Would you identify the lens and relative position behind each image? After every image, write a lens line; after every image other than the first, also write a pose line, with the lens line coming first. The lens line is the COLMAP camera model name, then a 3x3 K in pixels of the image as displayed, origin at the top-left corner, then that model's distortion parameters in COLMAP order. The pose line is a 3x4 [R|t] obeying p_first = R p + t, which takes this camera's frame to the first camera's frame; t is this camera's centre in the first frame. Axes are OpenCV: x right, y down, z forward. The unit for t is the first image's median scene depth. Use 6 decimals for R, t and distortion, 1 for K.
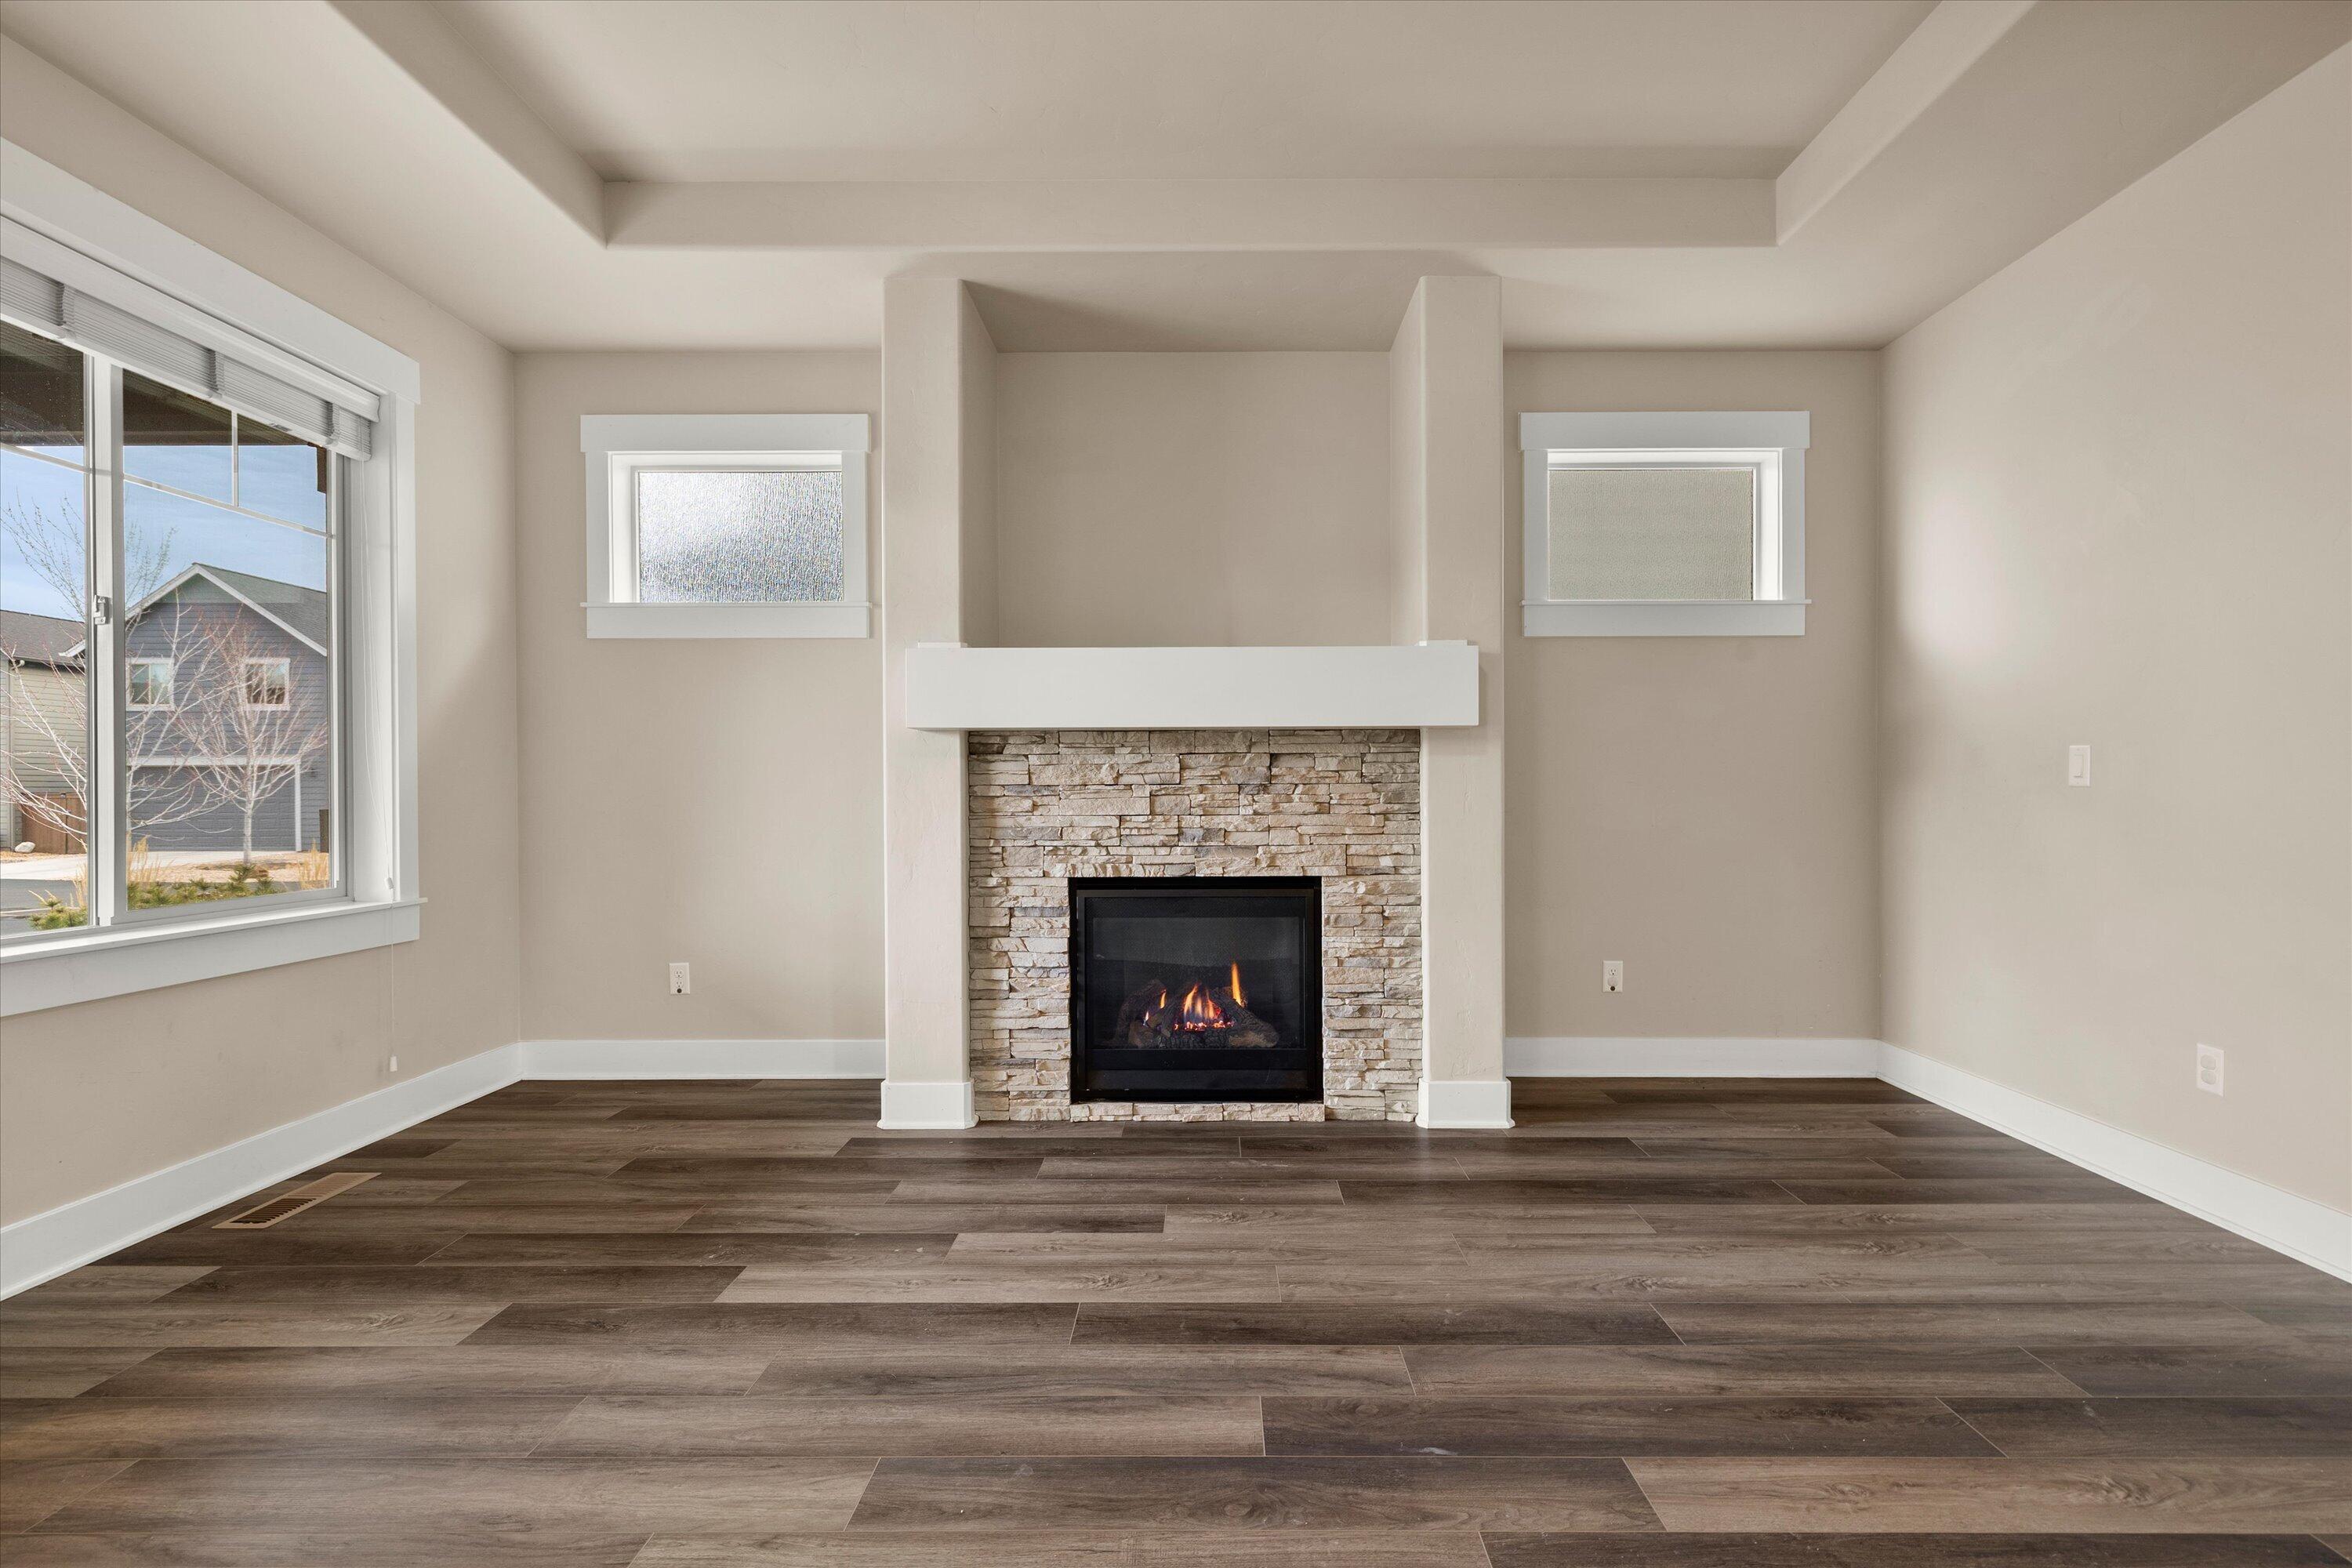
lens RADIAL K [[1083.7, 0, 1209.3], [0, 1083.7, 800.9], [0, 0, 1]] dist [0.001932, 0.000196]
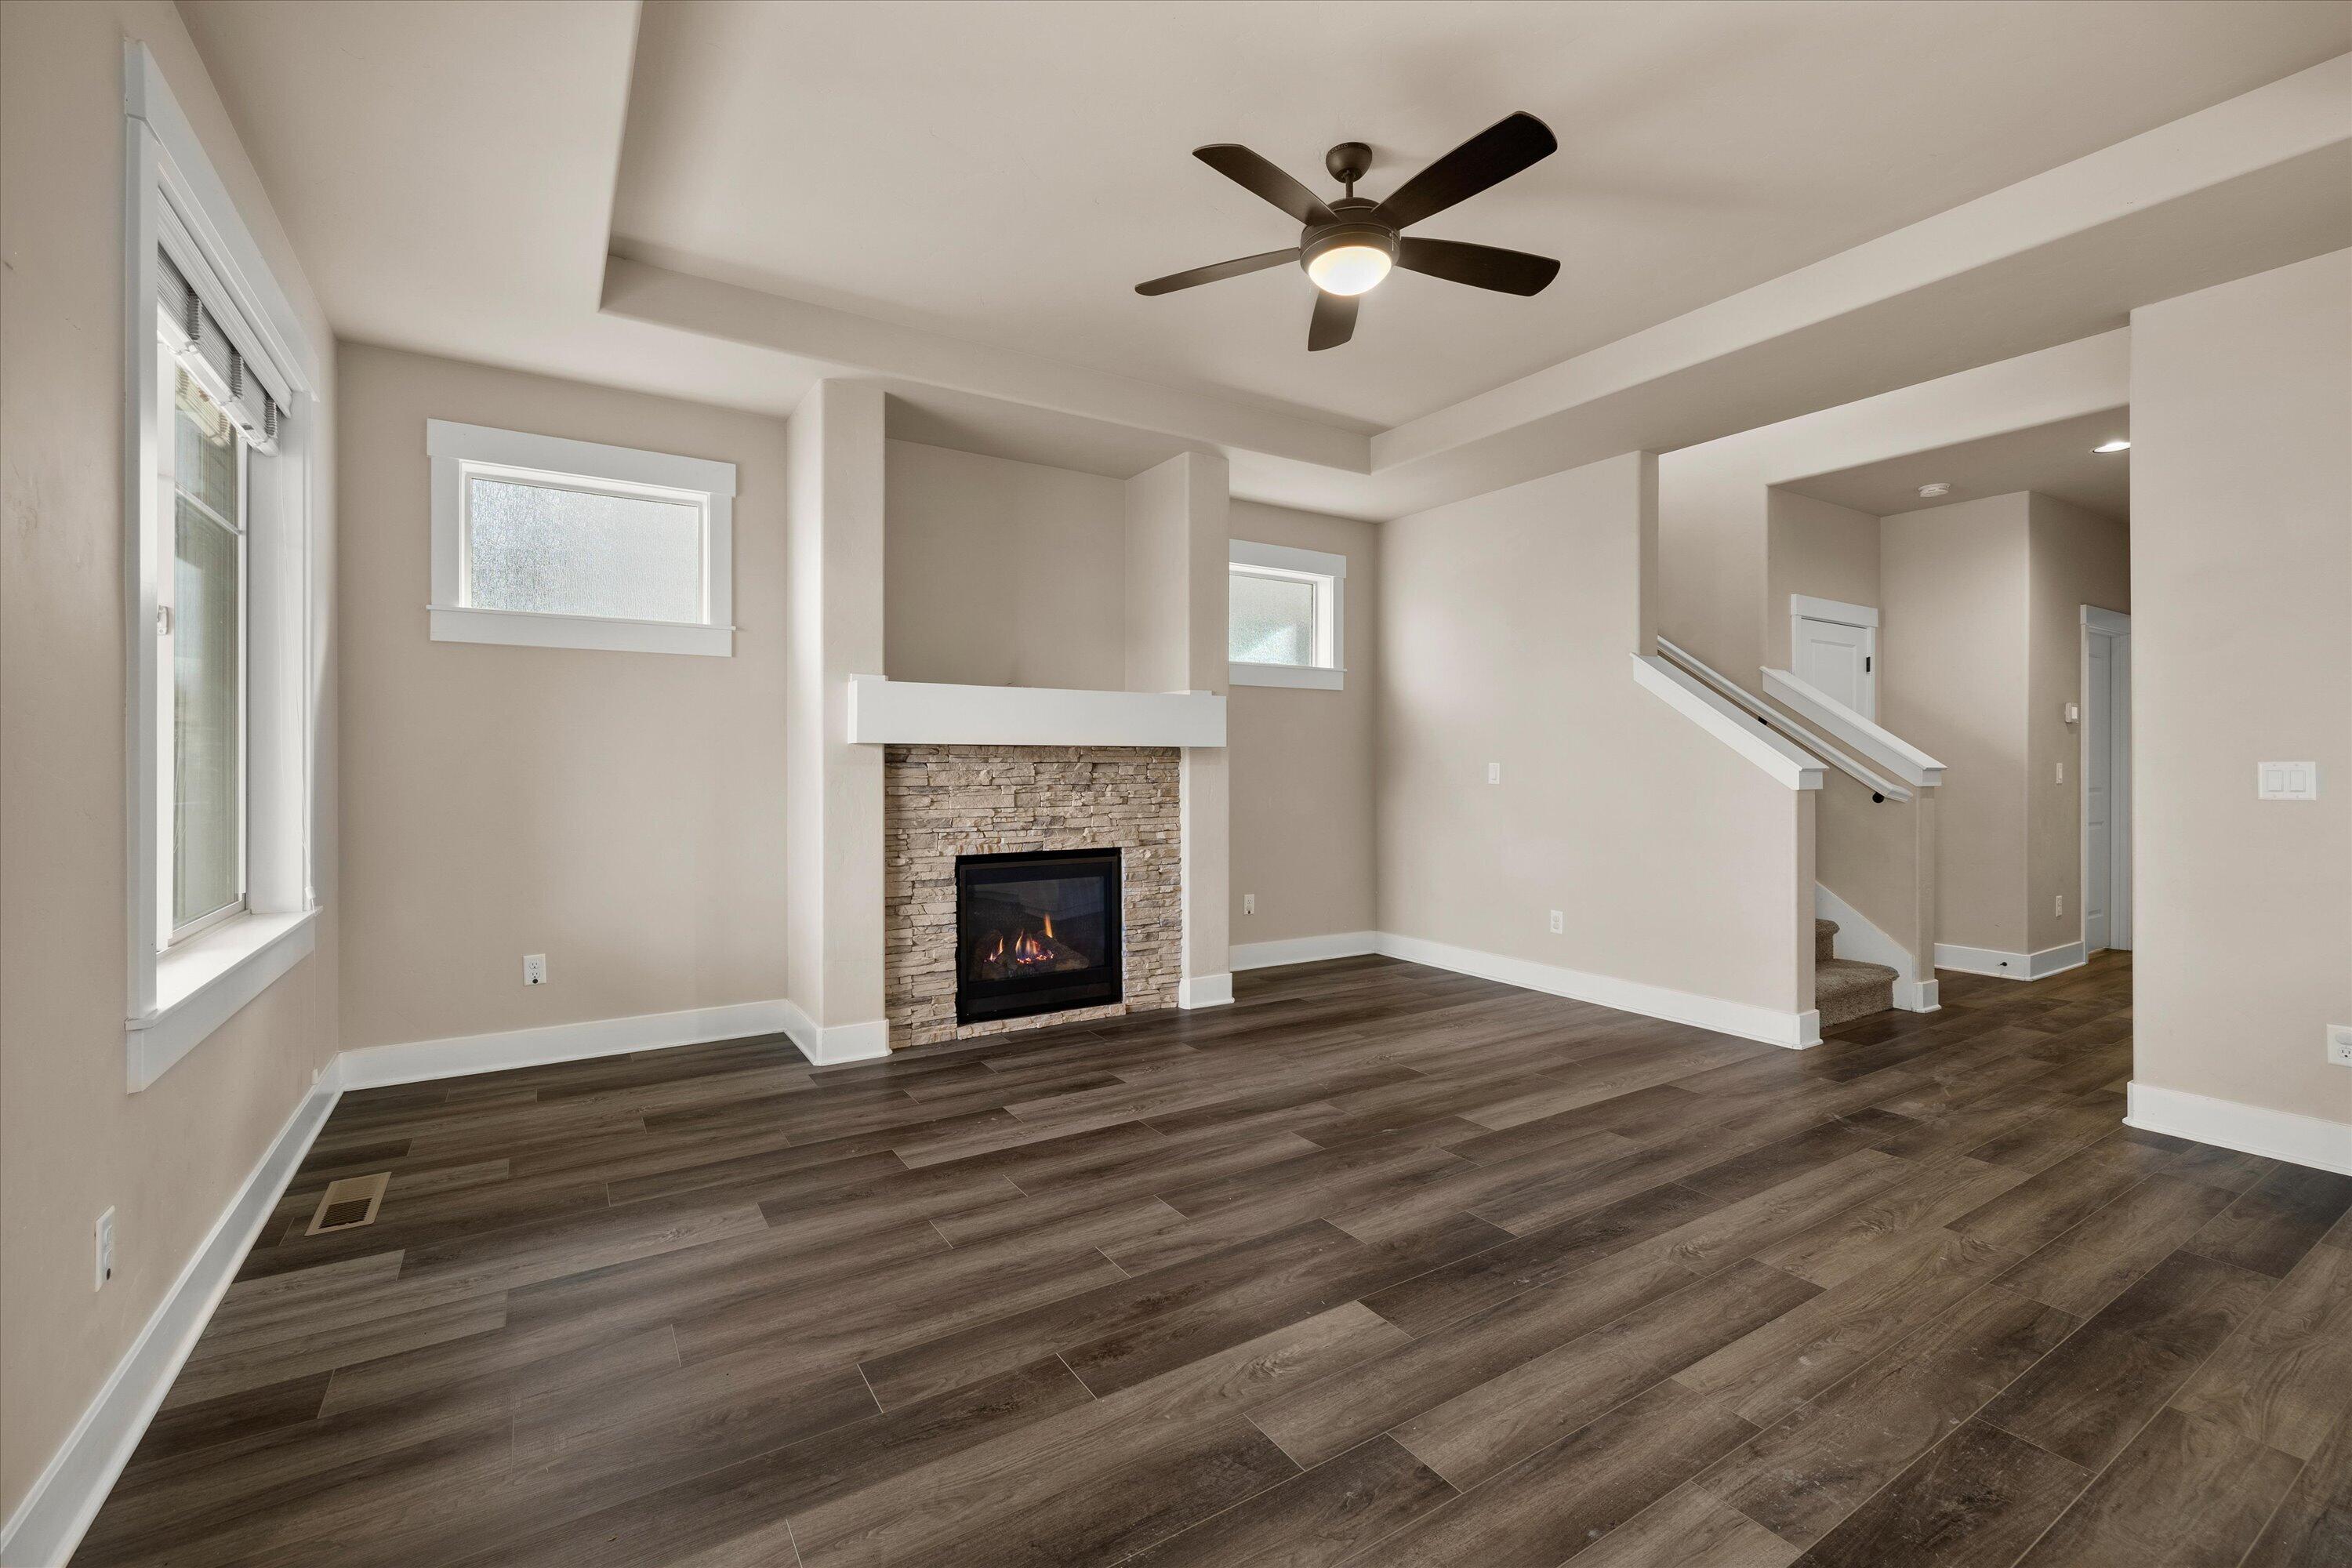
lens RADIAL K [[998.6, 0, 1176.9], [0, 998.6, 769.2], [0, 0, 1]] dist [-0.000198, -0.000121]
pose [[0.843802, 0.001277, 0.536653, -0.558811], [0.000662, 0.999994, -0.003420, -0.030843], [-0.536654, 0.003241, 0.843796, -0.175679]]
